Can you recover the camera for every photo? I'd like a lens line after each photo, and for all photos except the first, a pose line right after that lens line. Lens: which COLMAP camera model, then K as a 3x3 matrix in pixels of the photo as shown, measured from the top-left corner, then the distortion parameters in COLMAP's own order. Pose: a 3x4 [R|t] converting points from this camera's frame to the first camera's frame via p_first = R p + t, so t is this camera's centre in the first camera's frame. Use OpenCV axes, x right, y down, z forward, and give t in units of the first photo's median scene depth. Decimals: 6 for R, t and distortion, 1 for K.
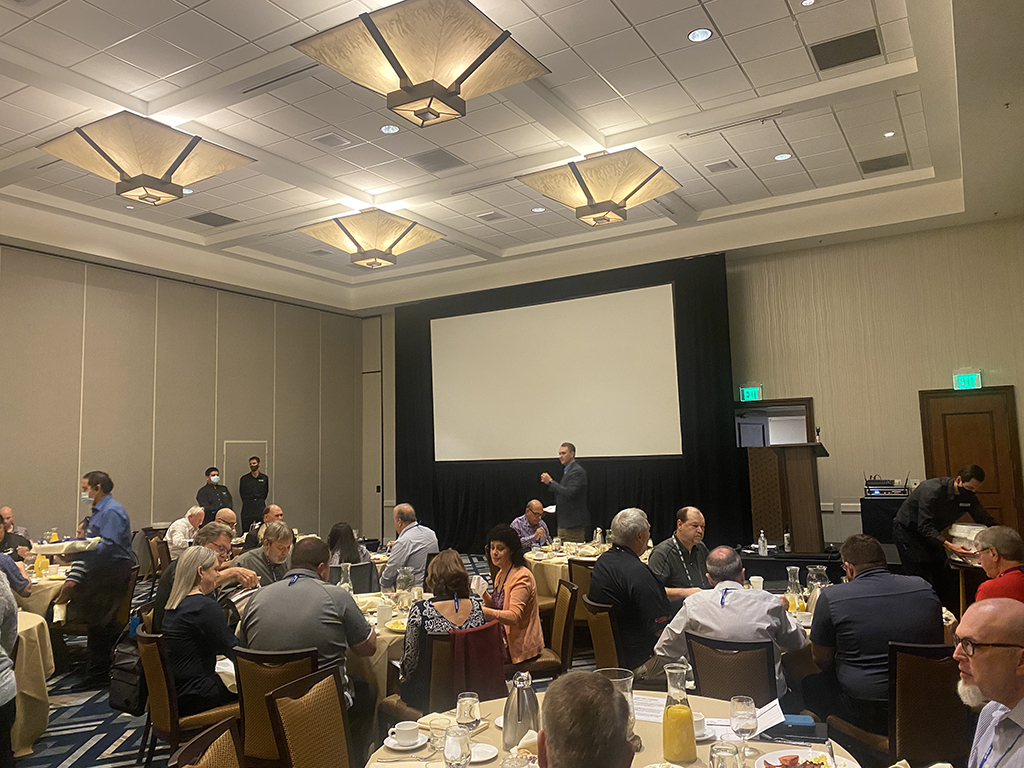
lens RADIAL K [[784.3, 0, 509.1], [0, 784.3, 382.4], [0, 0, 1]] dist [0.081729, -0.133833]
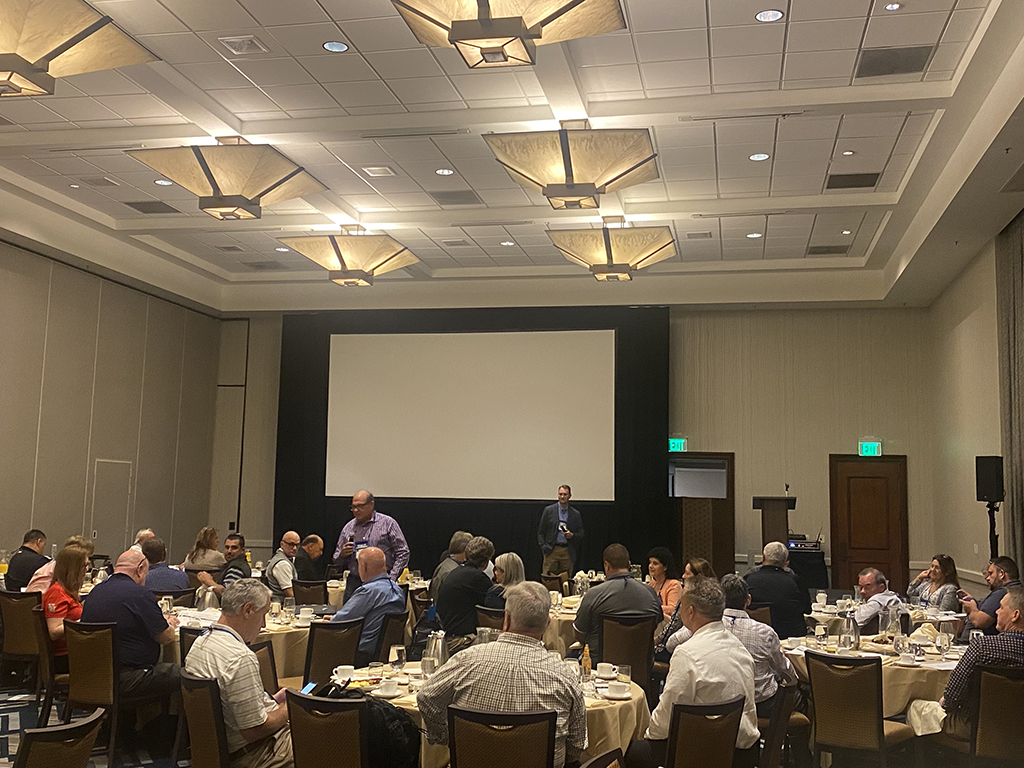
lens RADIAL K [[1085.8, 0, 507.3], [0, 1085.8, 383.2], [0, 0, 1]] dist [0.151460, -0.401609]
pose [[0.944236, 0.084133, 0.318341, -0.416485], [-0.079912, 0.996454, -0.026320, -0.012361], [-0.319427, -0.000588, 0.947611, -0.309990]]
